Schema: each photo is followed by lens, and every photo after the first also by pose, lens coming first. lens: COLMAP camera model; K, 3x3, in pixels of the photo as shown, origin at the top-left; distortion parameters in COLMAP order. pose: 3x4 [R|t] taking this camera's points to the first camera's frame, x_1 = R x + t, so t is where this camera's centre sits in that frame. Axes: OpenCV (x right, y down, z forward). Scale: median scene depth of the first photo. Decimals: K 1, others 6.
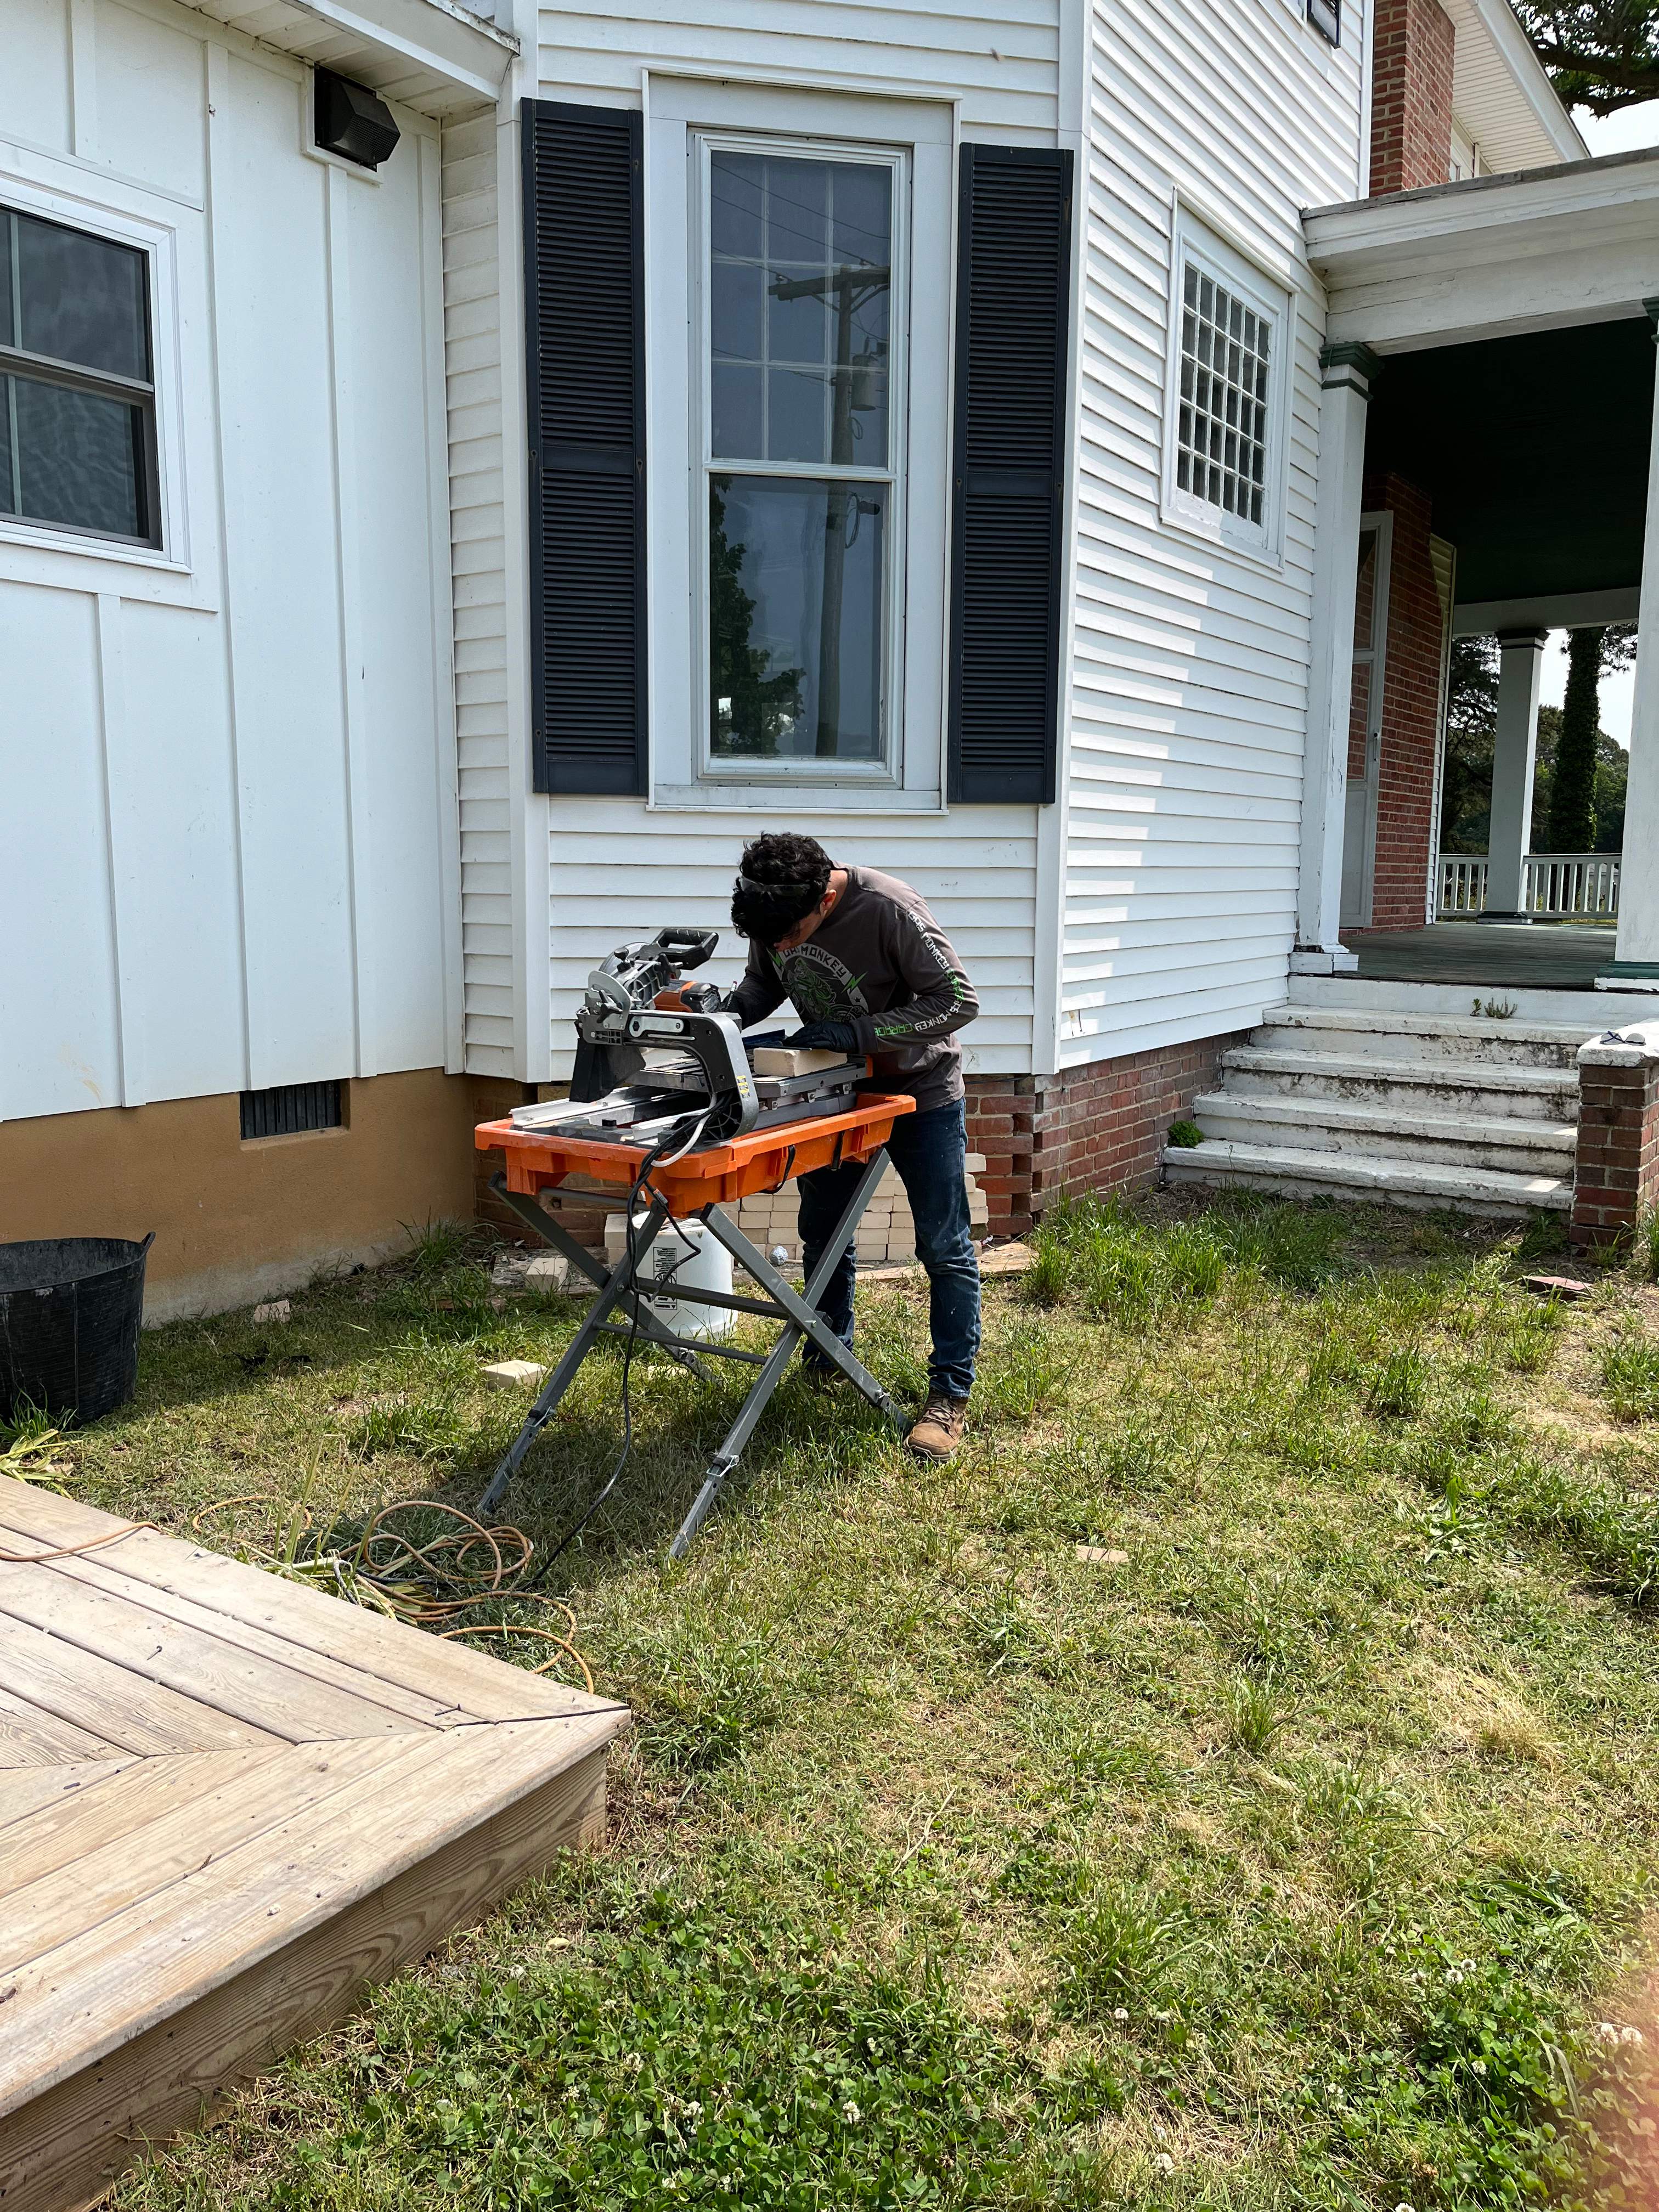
lens RADIAL K [[1680.5, 0, 829.3], [0, 1680.5, 1103.9], [0, 0, 1]] dist [0.051834, -0.084327]
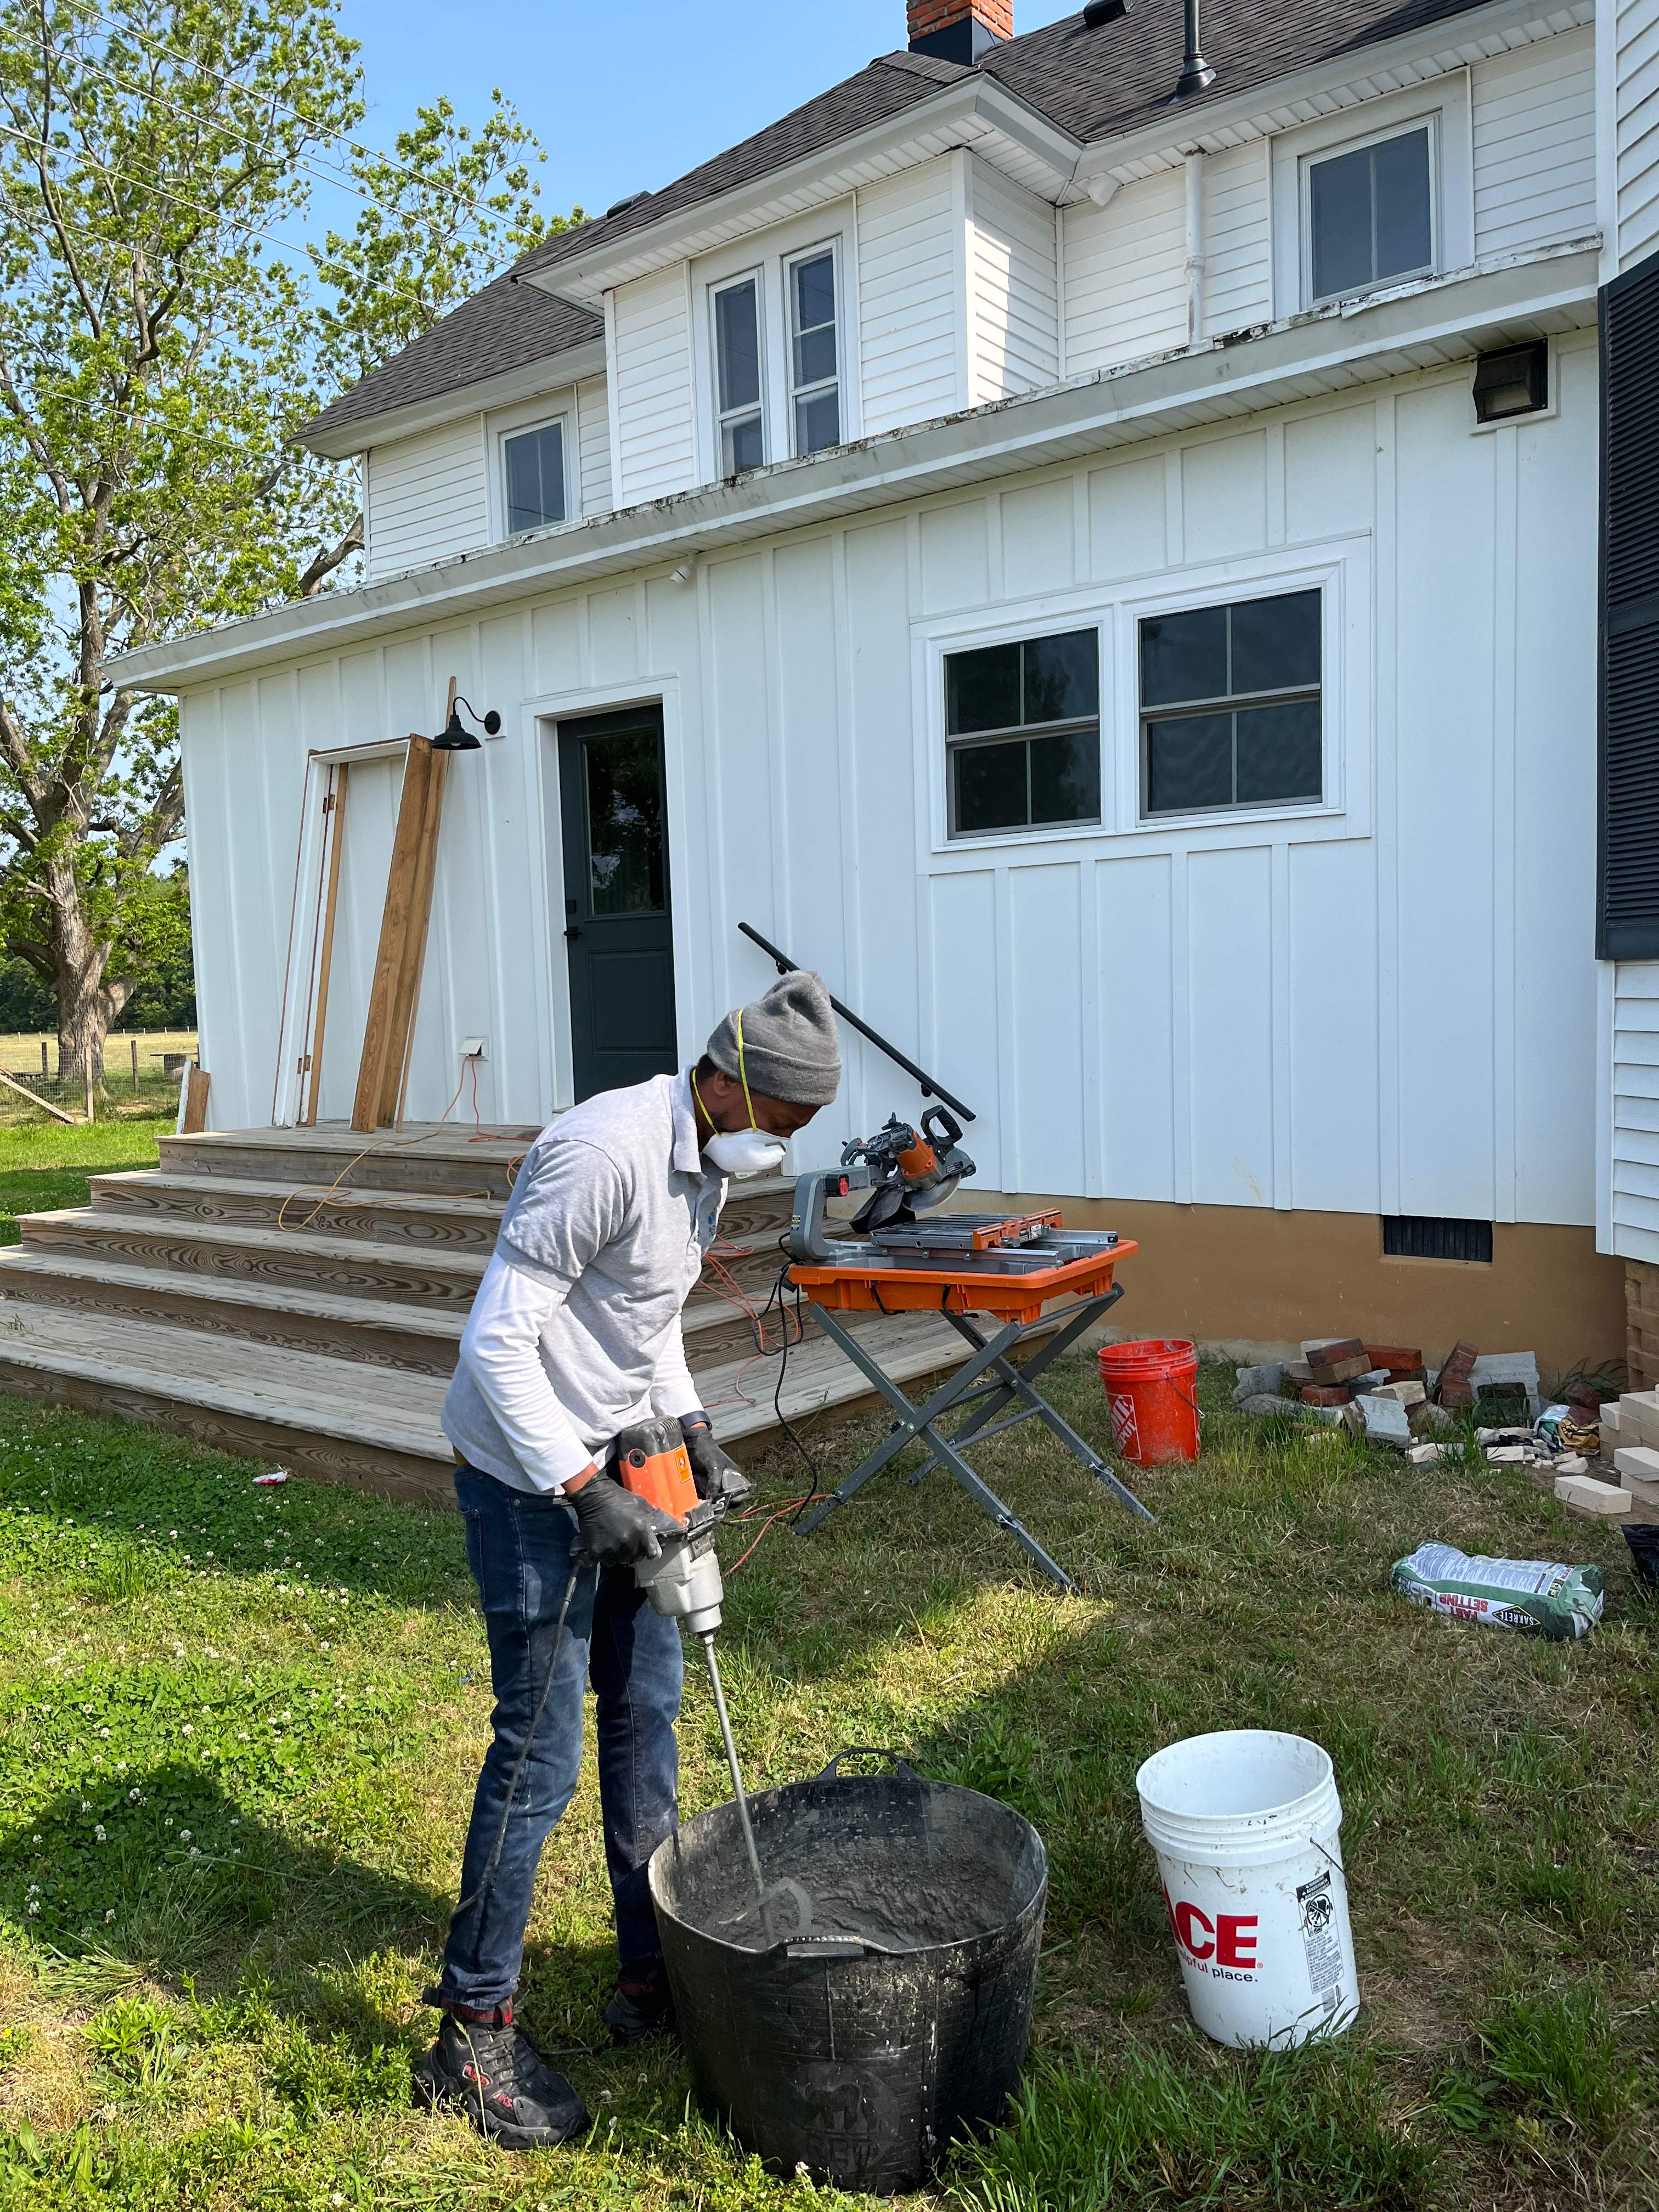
lens RADIAL K [[1680.5, 0, 828.9], [0, 1680.5, 1107.5], [0, 0, 1]] dist [0.051834, -0.084327]
pose [[-0.064509, 0.061019, -0.996050, 0.914864], [-0.104354, 0.992244, 0.067544, -0.127415], [0.992446, 0.108299, -0.057641, 0.667155]]
